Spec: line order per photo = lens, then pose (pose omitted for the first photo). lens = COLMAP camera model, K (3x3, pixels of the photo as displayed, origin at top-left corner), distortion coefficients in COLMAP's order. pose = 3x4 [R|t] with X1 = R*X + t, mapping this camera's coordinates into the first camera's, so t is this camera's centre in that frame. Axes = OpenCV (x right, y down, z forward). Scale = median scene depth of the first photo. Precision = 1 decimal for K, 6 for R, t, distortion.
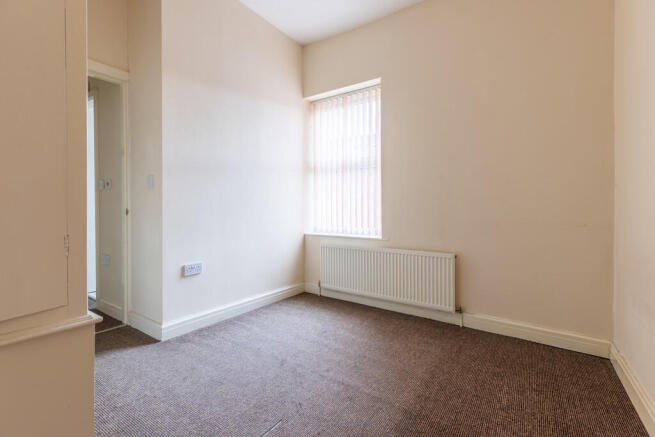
lens RADIAL K [[306.8, 0, 329.1], [0, 306.8, 213.4], [0, 0, 1]] dist [0.015740, 0.000258]
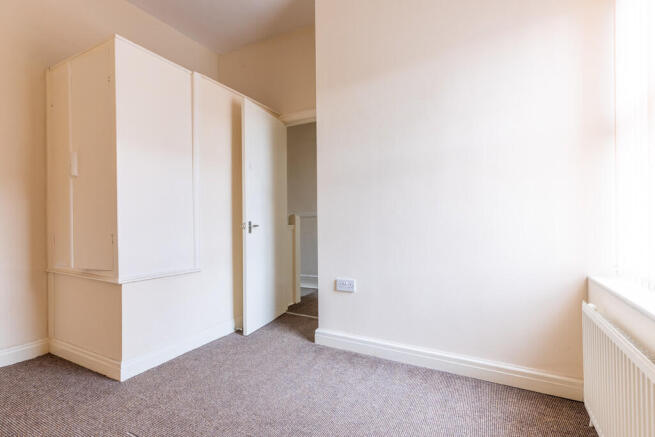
lens RADIAL K [[306.8, 0, 330.4], [0, 306.8, 220.9], [0, 0, 1]] dist [0.015740, 0.000258]
pose [[0.116519, -0.010807, -0.993130, 0.505682], [-0.015675, 0.999796, -0.012719, -0.007532], [0.993065, 0.017049, 0.116326, 0.835650]]
